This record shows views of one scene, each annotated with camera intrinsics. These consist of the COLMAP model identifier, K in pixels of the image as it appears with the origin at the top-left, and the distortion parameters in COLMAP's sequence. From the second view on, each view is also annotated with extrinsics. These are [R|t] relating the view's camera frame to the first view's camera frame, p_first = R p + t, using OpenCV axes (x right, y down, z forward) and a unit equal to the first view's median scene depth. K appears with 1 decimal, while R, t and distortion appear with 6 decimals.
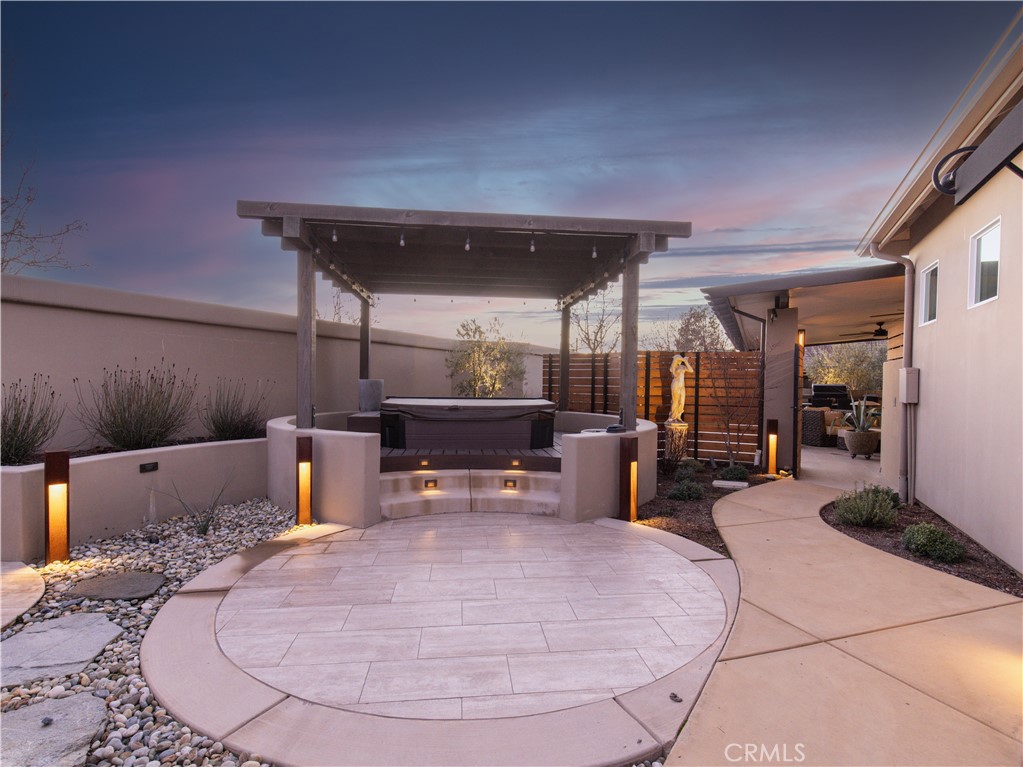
lens RADIAL K [[512.9, 0, 505.2], [0, 512.9, 385.4], [0, 0, 1]] dist [0.004323, -0.000594]
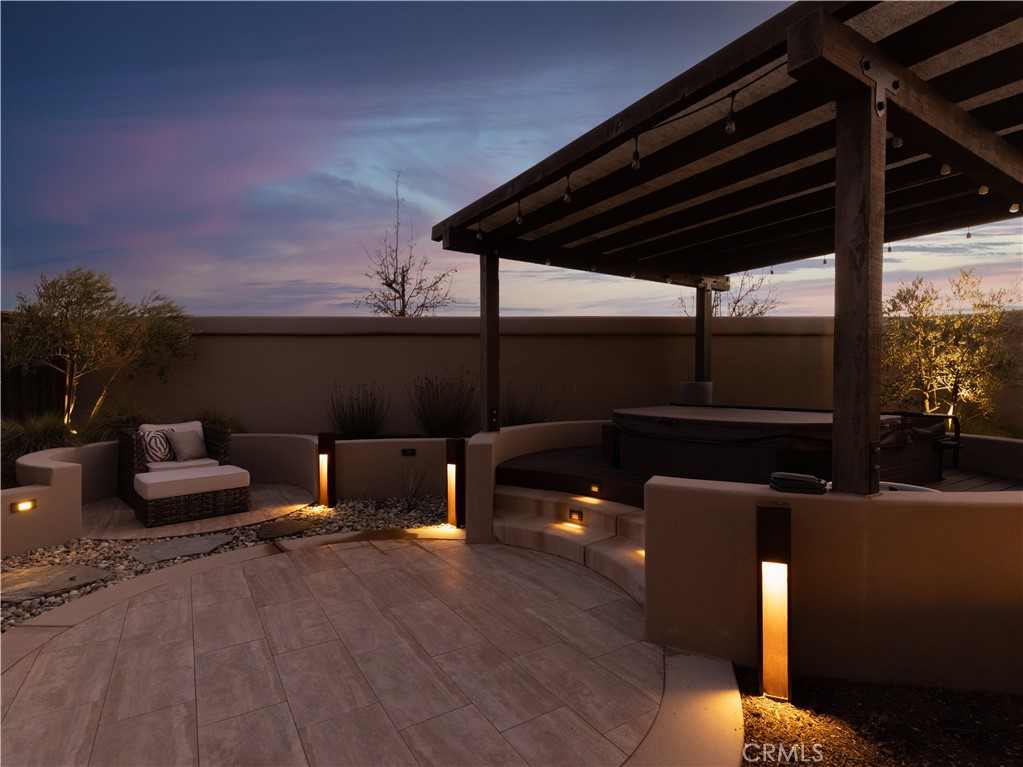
lens RADIAL K [[512.9, 0, 508.8], [0, 512.9, 386.9], [0, 0, 1]] dist [0.004323, -0.000594]
pose [[0.456719, -0.003711, -0.889603, 0.588268], [-0.001176, 0.999988, -0.004776, 0.001654], [0.889610, 0.003228, 0.456709, 0.655105]]
